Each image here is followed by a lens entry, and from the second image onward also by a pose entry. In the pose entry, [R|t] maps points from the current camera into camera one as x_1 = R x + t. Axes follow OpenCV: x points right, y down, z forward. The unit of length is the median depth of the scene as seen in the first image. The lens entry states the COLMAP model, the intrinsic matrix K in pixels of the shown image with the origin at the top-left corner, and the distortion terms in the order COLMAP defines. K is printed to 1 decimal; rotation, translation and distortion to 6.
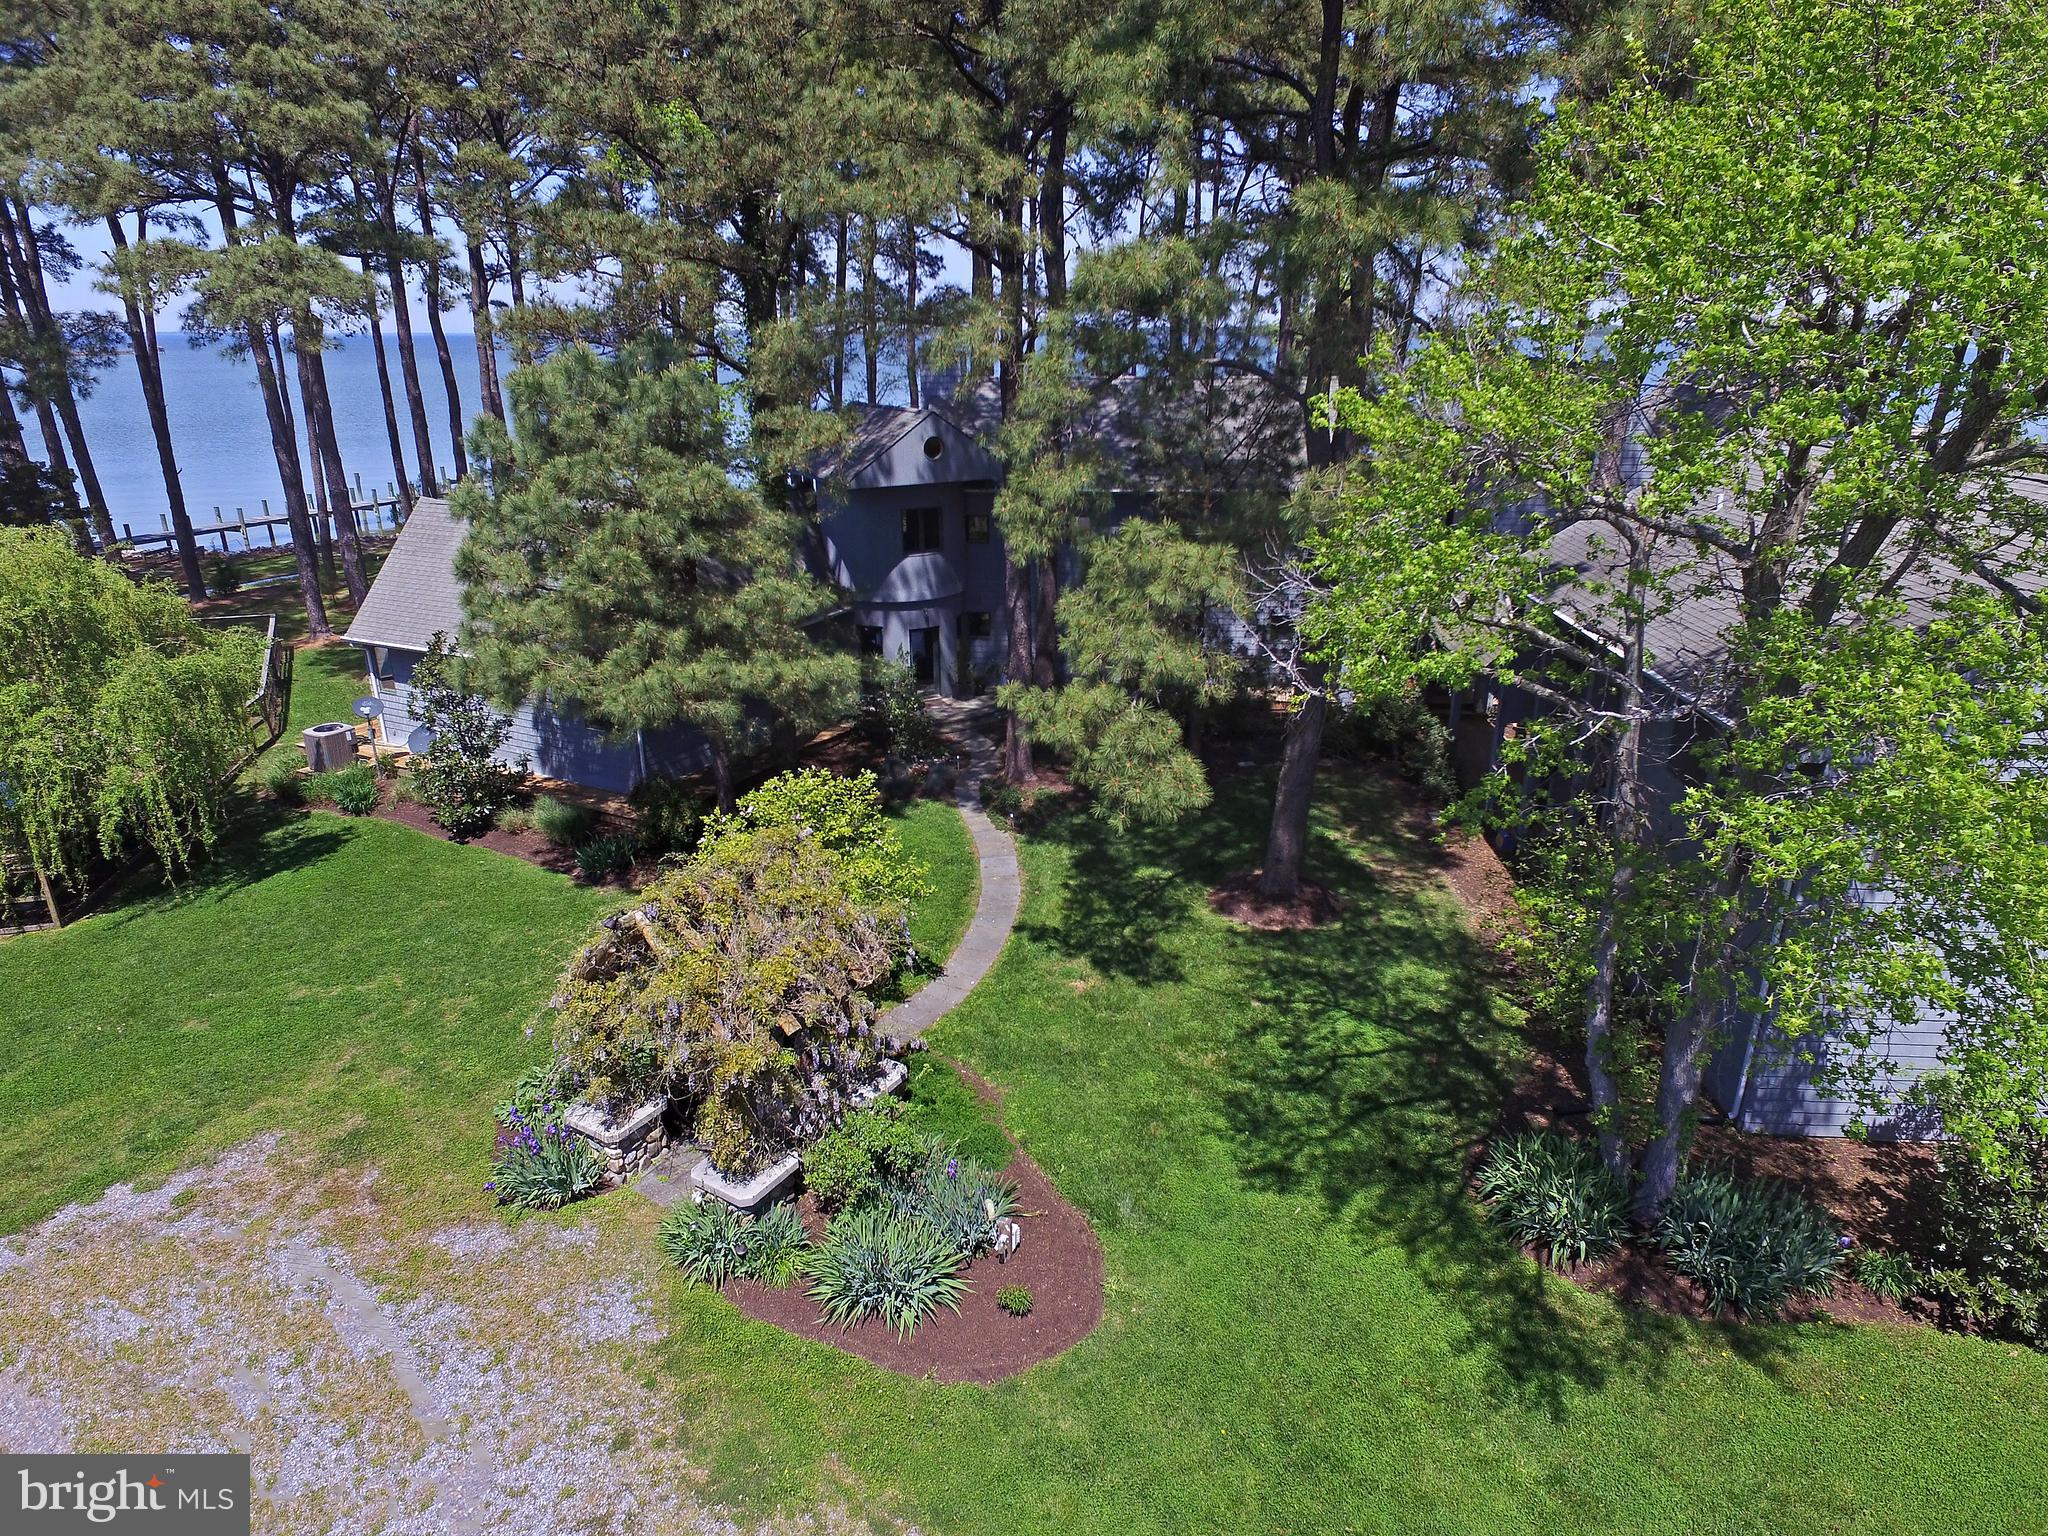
lens RADIAL K [[1158.2, 0, 1024.6], [0, 1158.2, 879.3], [0, 0, 1]] dist [0.004600, -0.009808]
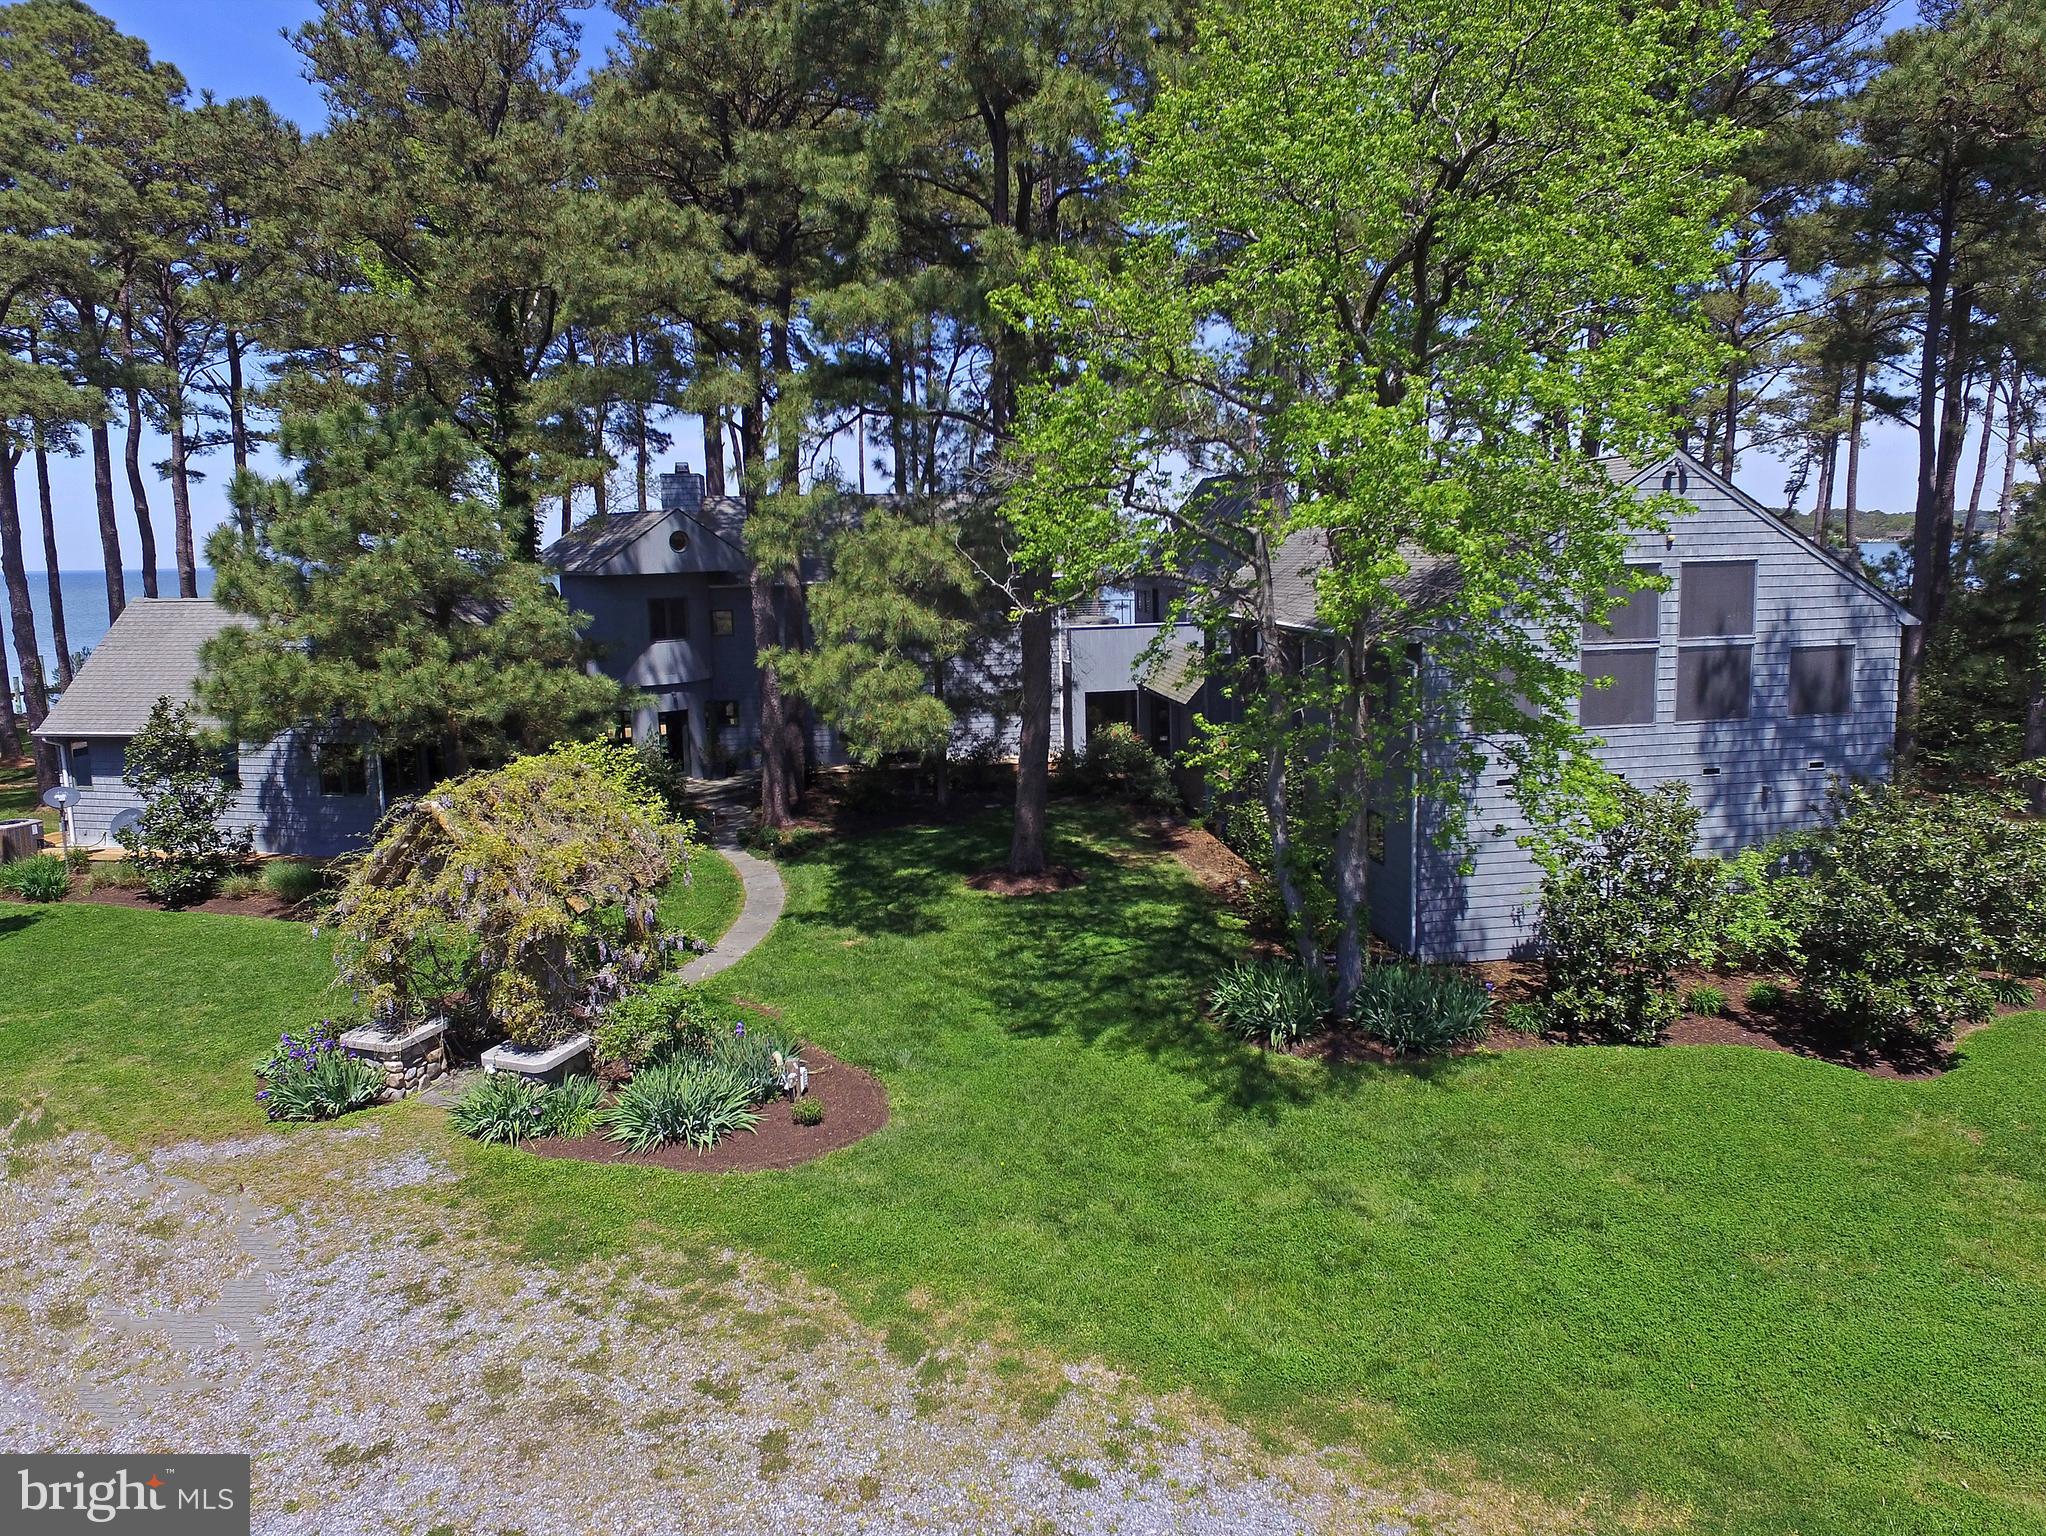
lens RADIAL K [[1321.4, 0, 1014.9], [0, 1321.4, 863.2], [0, 0, 1]] dist [0.001381, 0.001444]
pose [[0.980469, -0.046882, 0.191005, -0.033960], [0.091771, 0.968021, -0.233482, 0.350756], [-0.173951, 0.246451, 0.953417, -0.212283]]
